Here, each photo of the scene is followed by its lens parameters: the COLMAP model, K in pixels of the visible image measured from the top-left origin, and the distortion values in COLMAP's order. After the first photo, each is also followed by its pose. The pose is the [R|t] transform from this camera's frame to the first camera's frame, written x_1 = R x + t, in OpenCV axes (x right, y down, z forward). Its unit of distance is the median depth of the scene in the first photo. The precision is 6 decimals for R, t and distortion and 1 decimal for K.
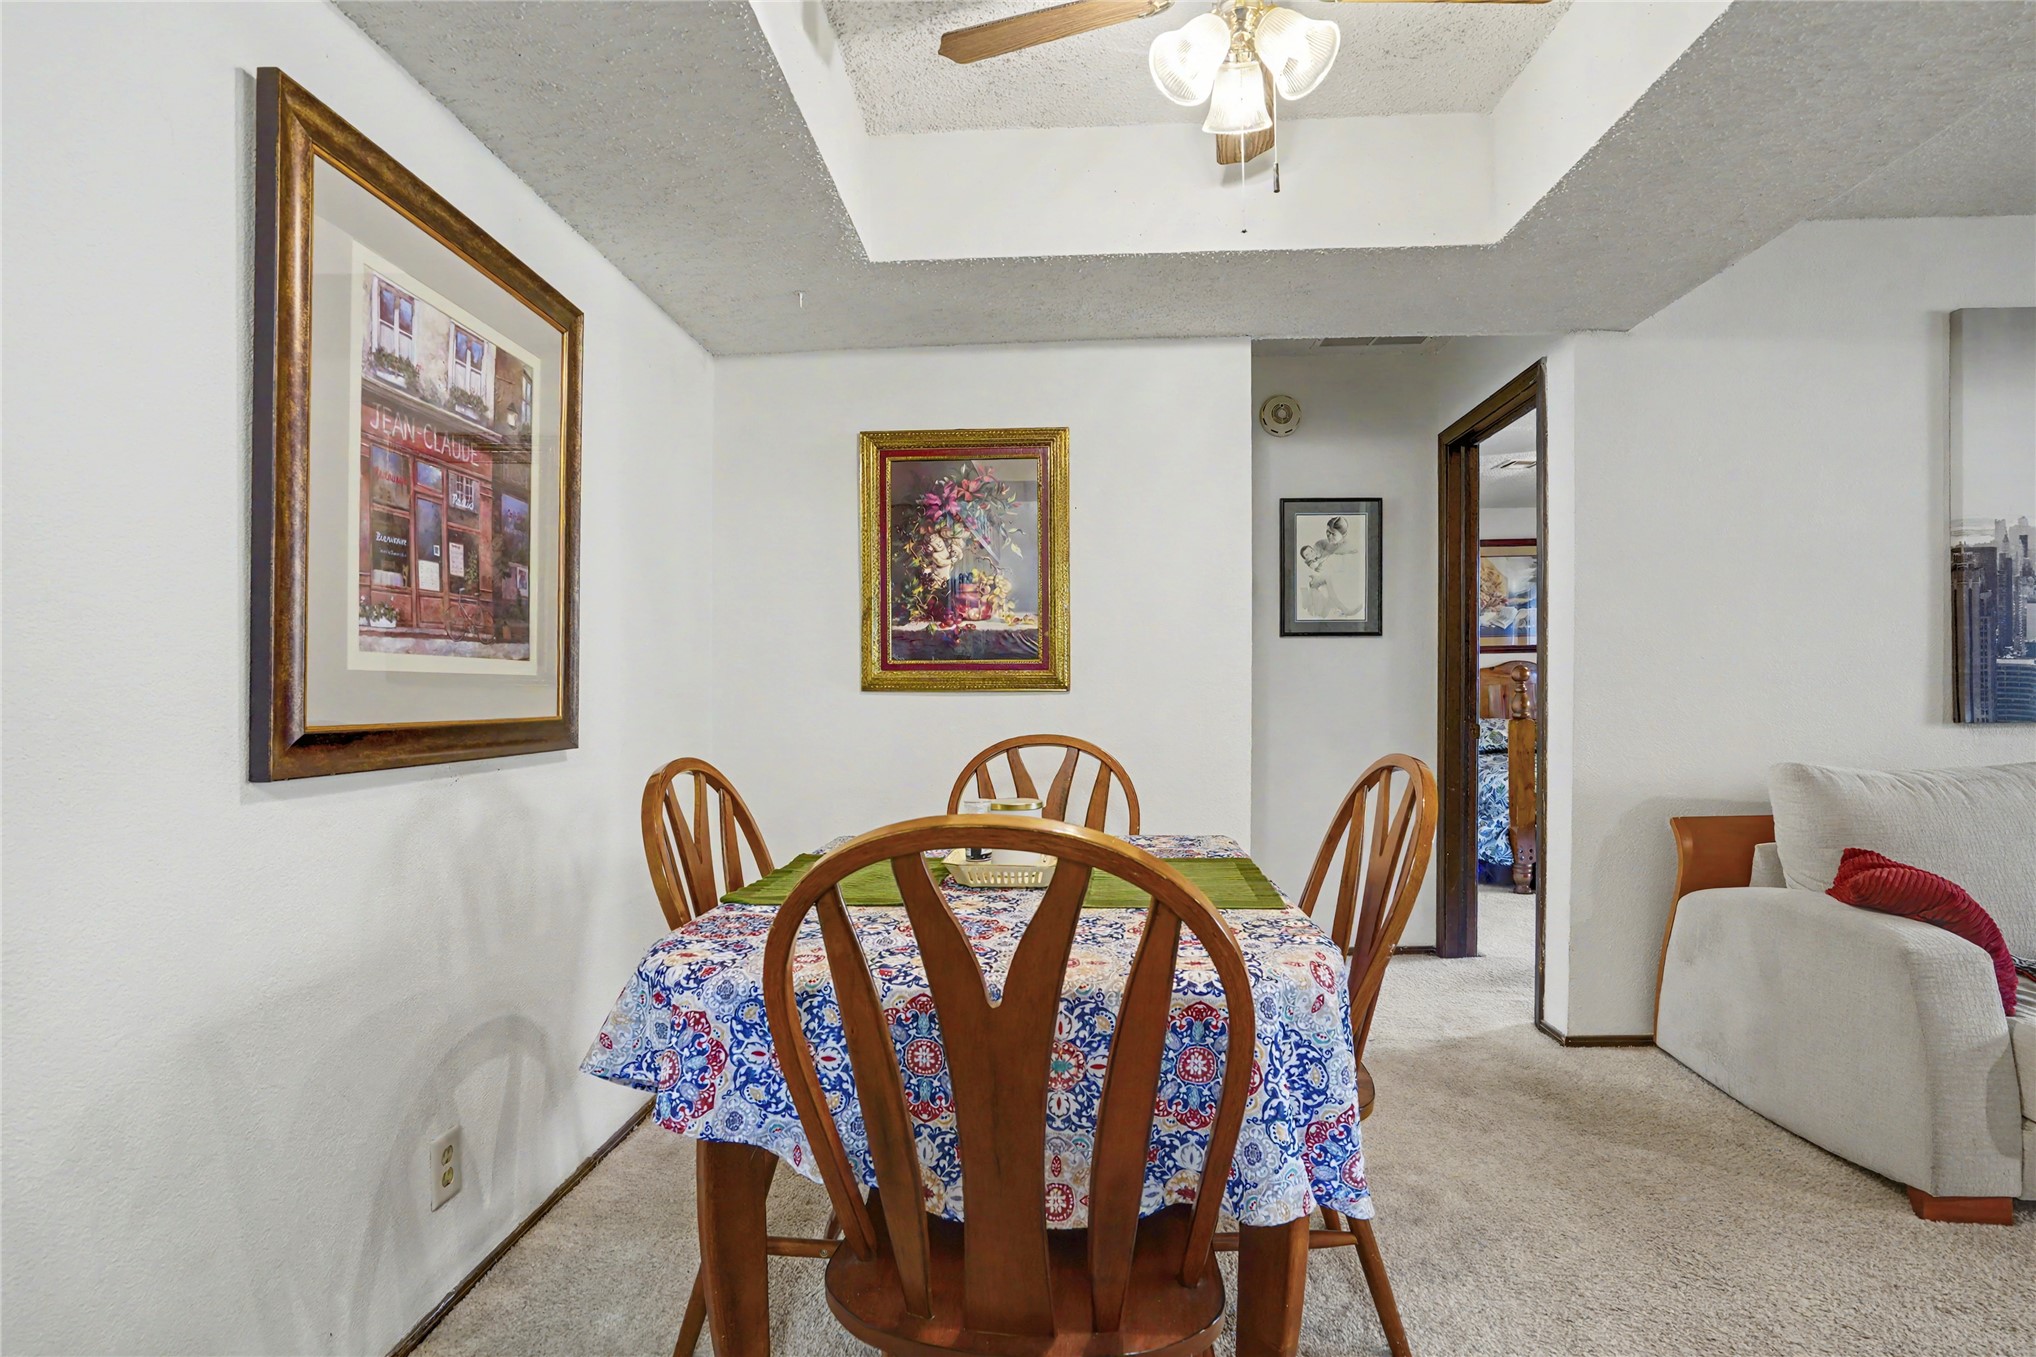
lens RADIAL K [[962.7, 0, 1000.9], [0, 962.7, 706.8], [0, 0, 1]] dist [-0.052981, 0.015233]
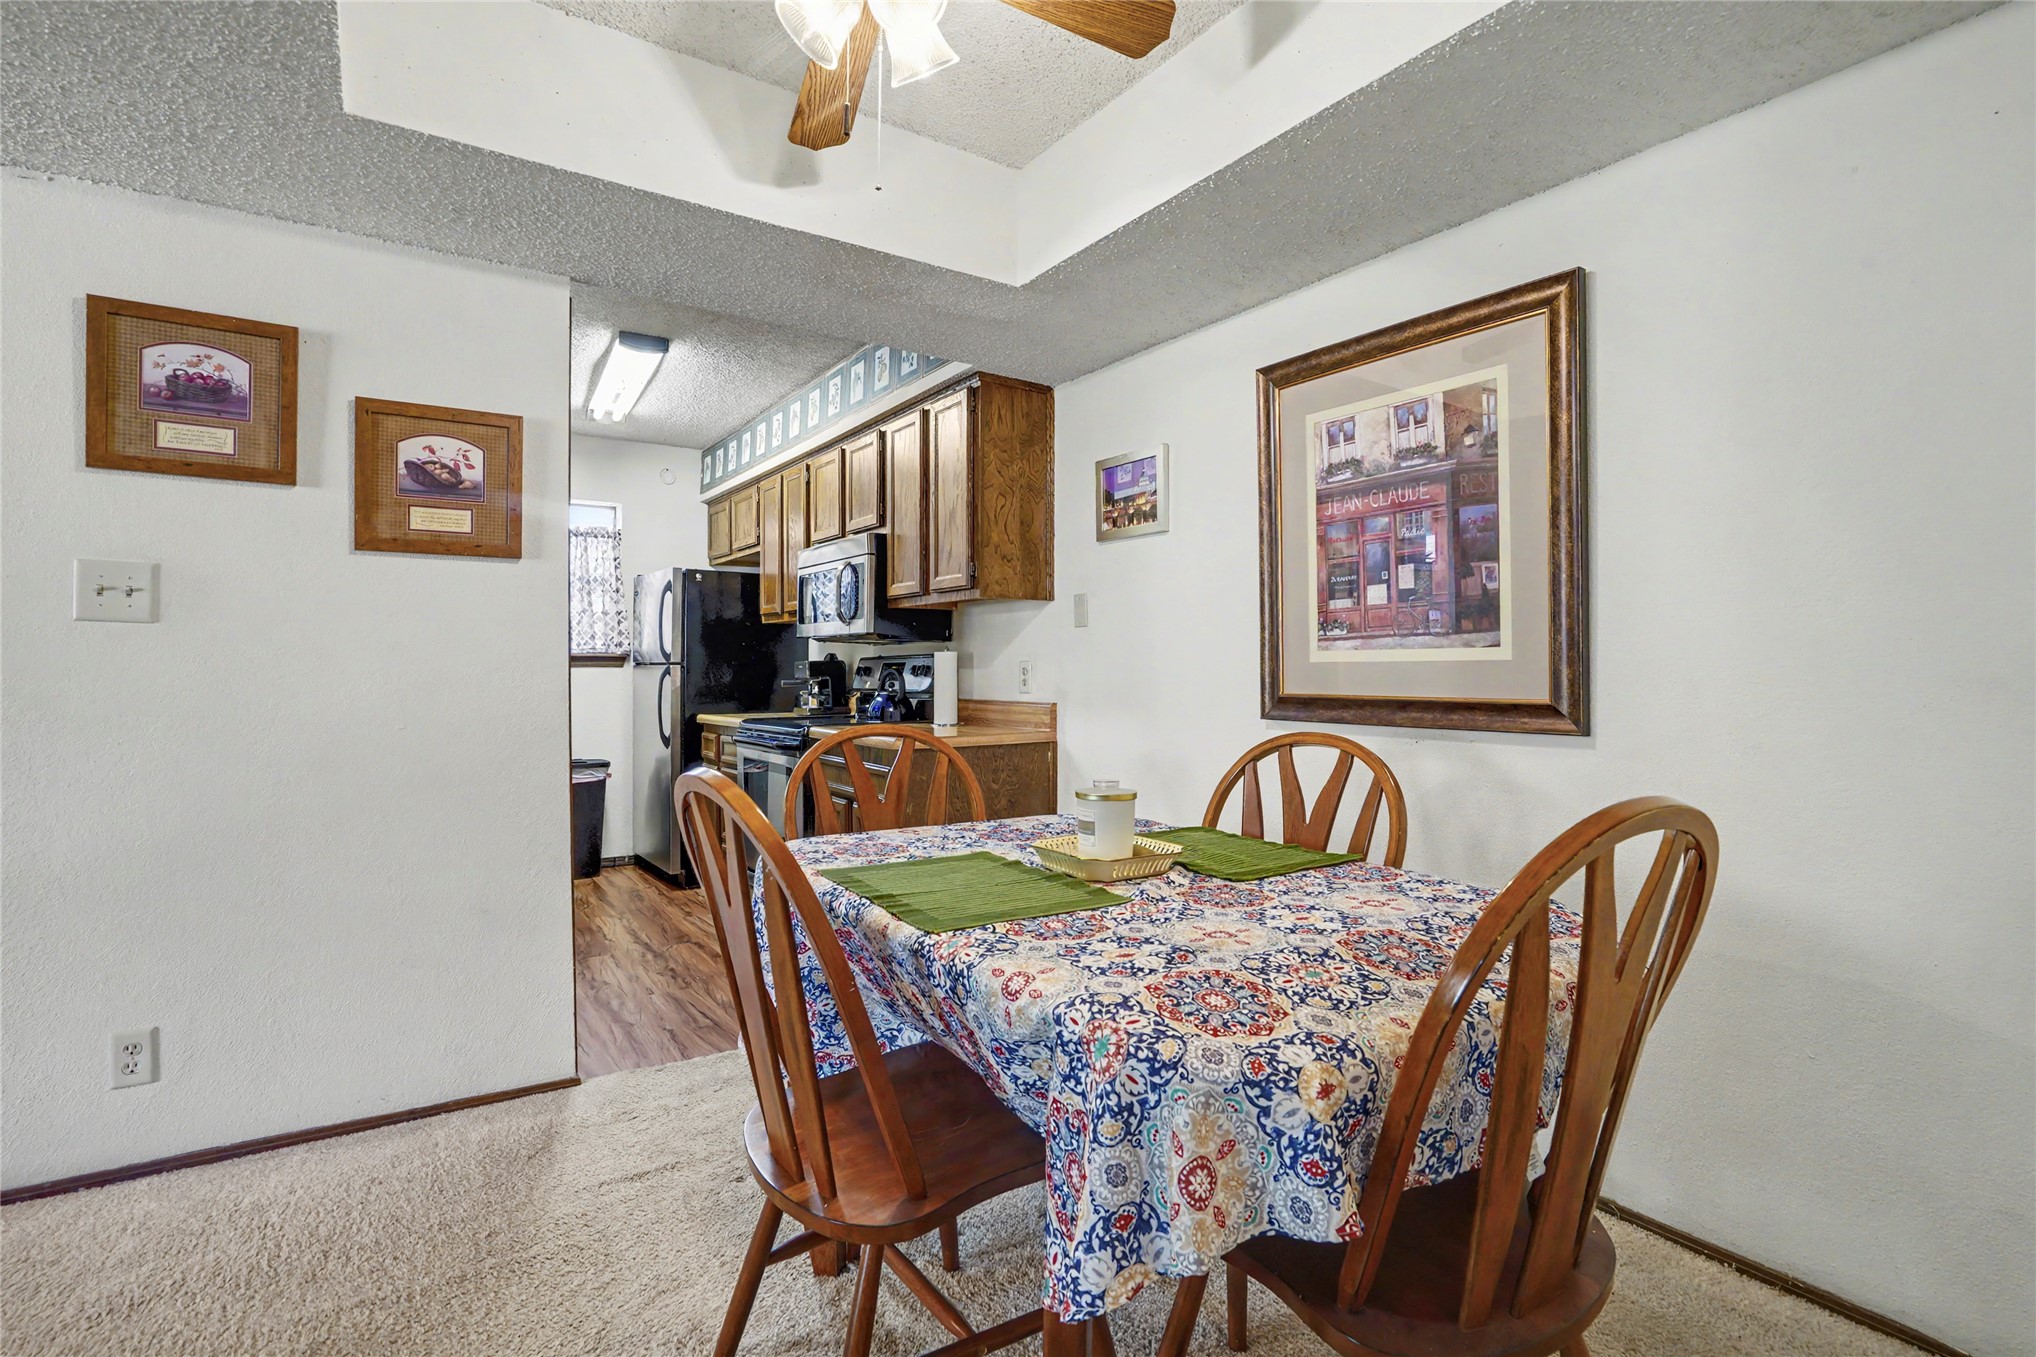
lens RADIAL K [[962.7, 0, 1020.8], [0, 962.7, 657.5], [0, 0, 1]] dist [-0.052981, 0.015233]
pose [[-0.786962, -0.006674, -0.616965, 0.553540], [-0.009256, 0.999957, 0.000989, -0.029960], [0.616932, 0.006489, -0.786990, 1.390771]]
